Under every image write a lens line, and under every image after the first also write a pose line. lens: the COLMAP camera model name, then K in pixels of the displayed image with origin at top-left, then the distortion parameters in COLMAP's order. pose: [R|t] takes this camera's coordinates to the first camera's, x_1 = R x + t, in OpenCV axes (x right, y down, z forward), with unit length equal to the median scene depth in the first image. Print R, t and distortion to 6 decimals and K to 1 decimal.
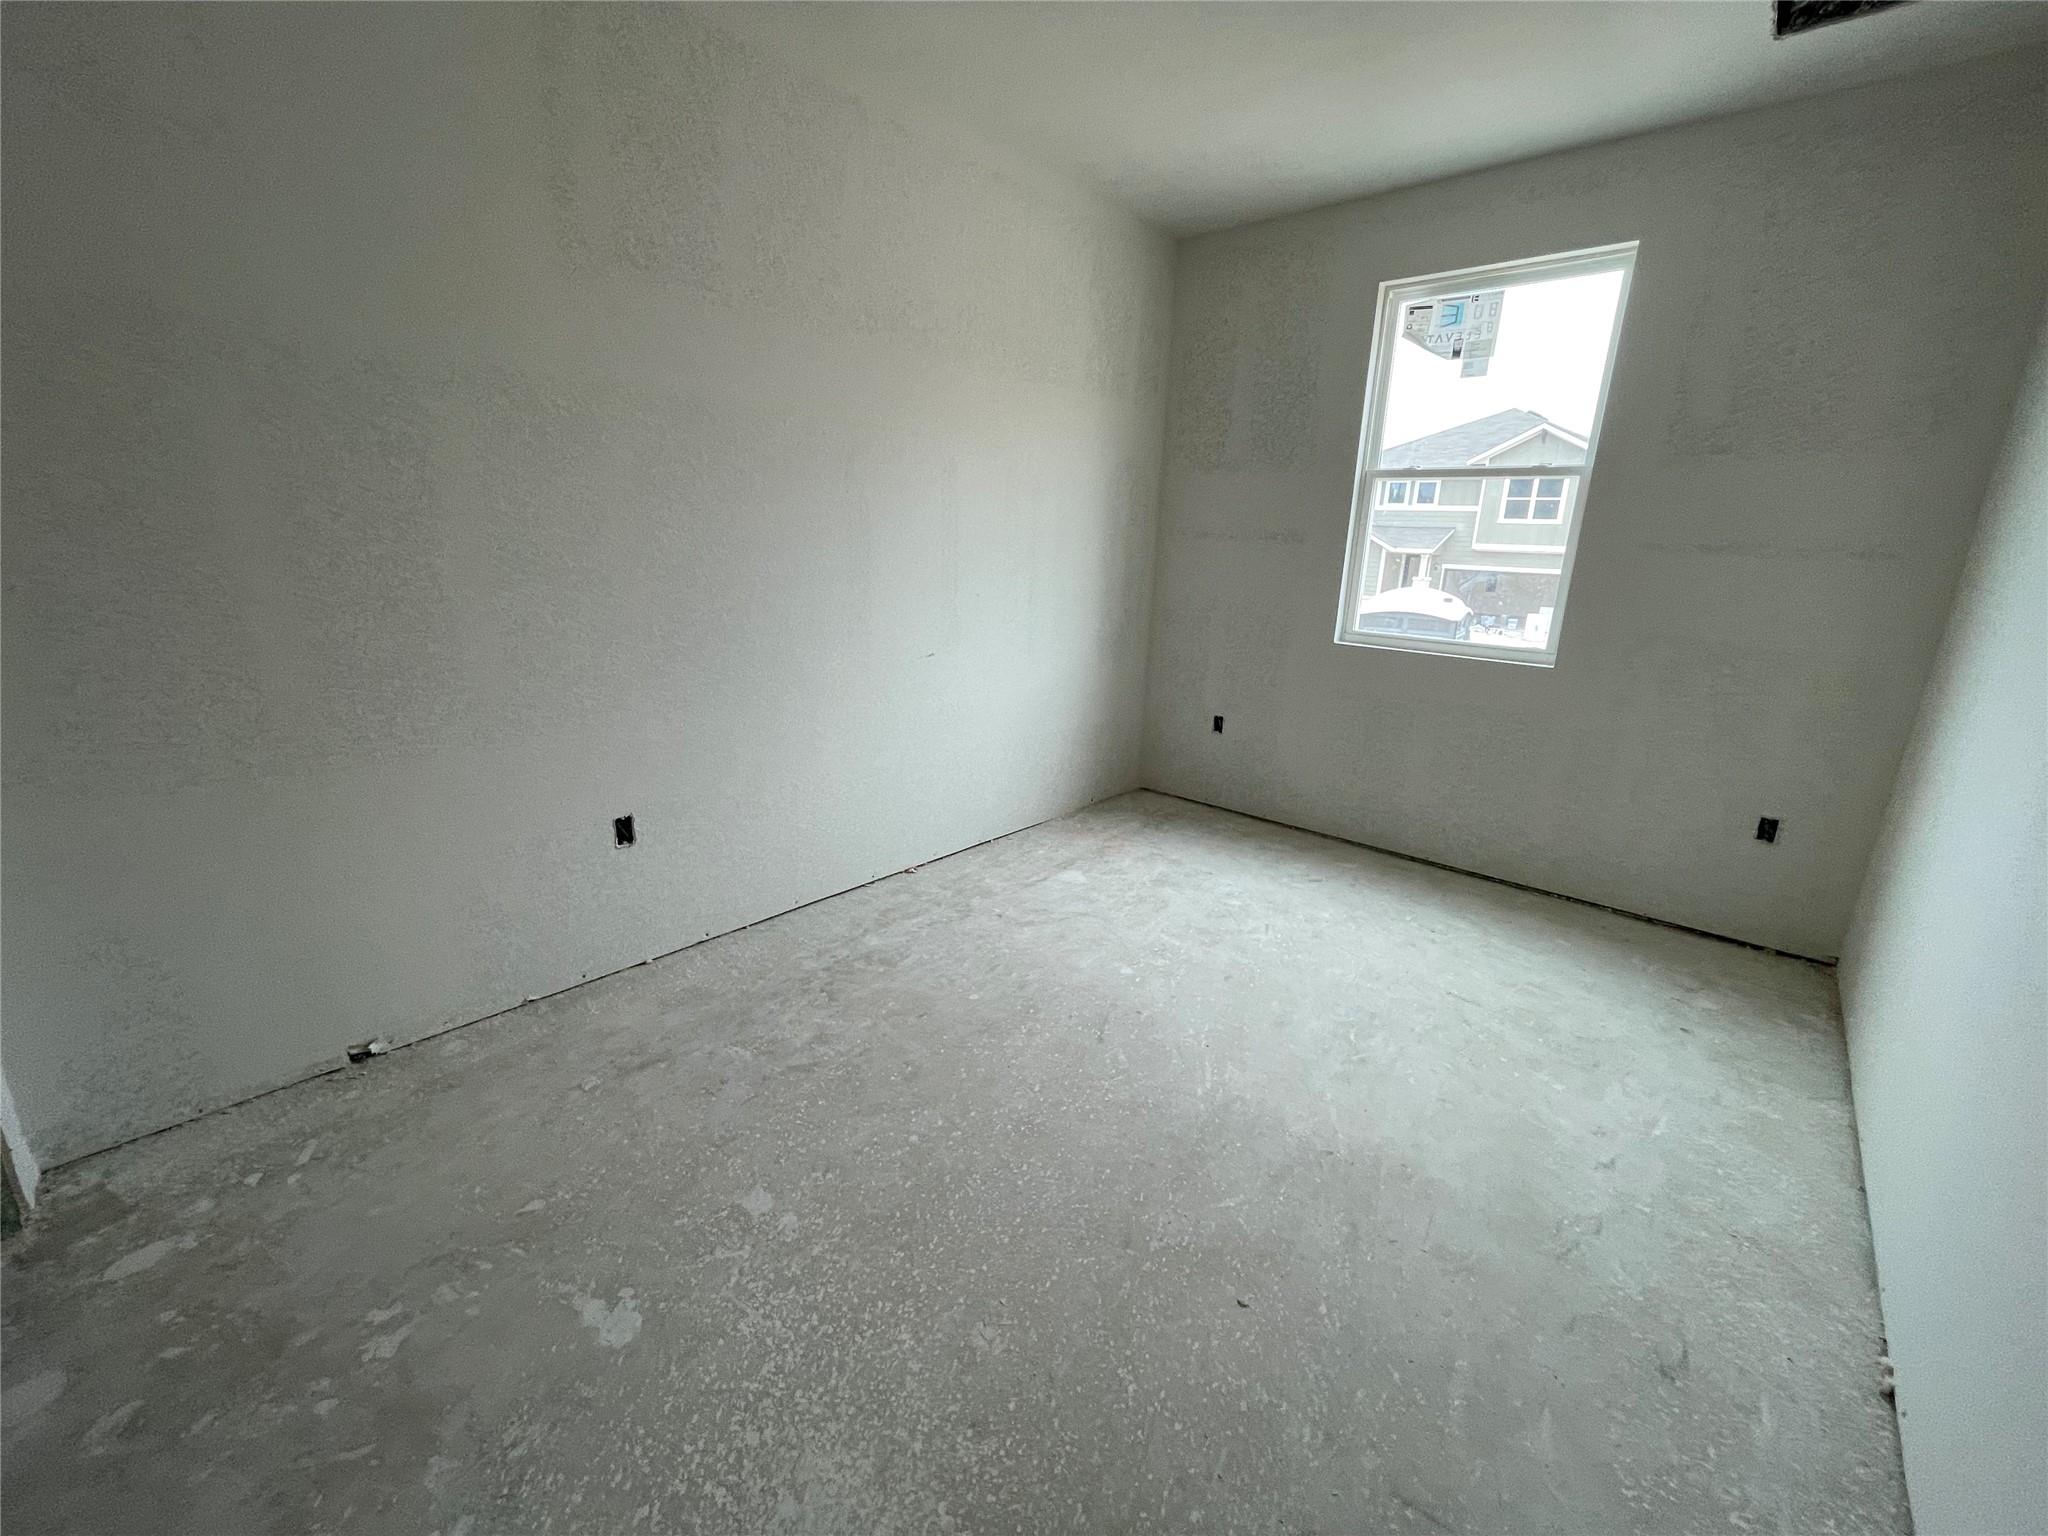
lens RADIAL K [[809.6, 0, 1038.4], [0, 809.6, 761.5], [0, 0, 1]] dist [-0.002296, -0.000244]
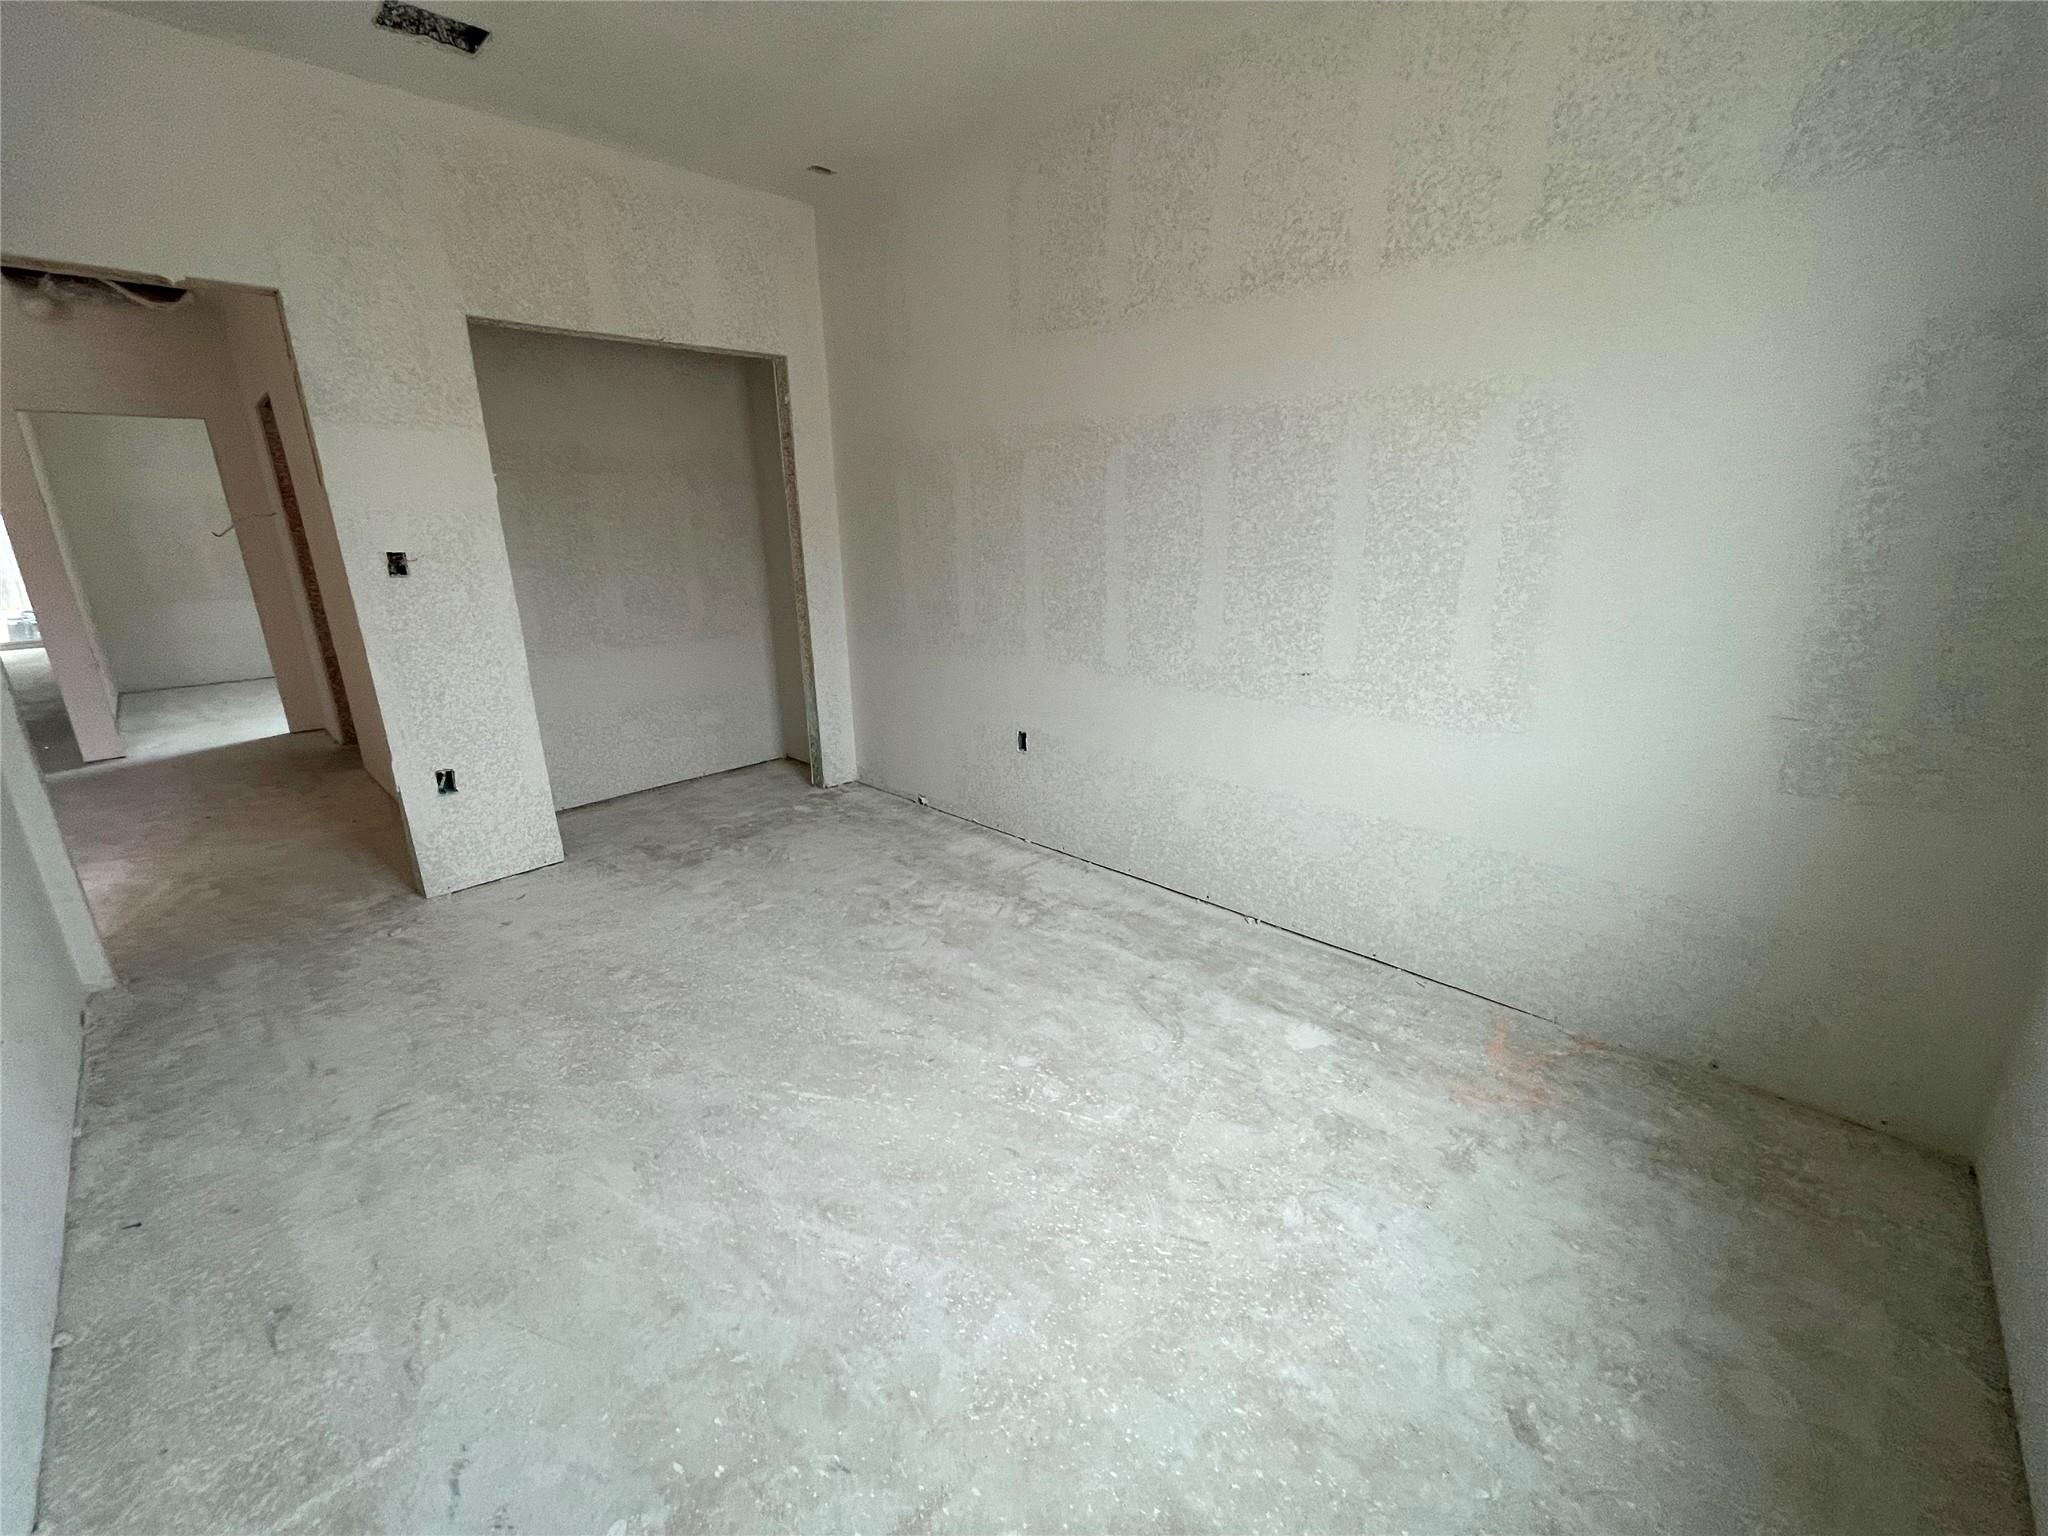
lens RADIAL K [[841.0, 0, 1027.1], [0, 841.0, 769.8], [0, 0, 1]] dist [-0.004315, 0.000309]
pose [[-0.042342, 0.254995, -0.966015, 0.776099], [-0.255290, 0.932024, 0.257213, -0.208936], [0.965937, 0.257505, 0.025634, 0.832953]]
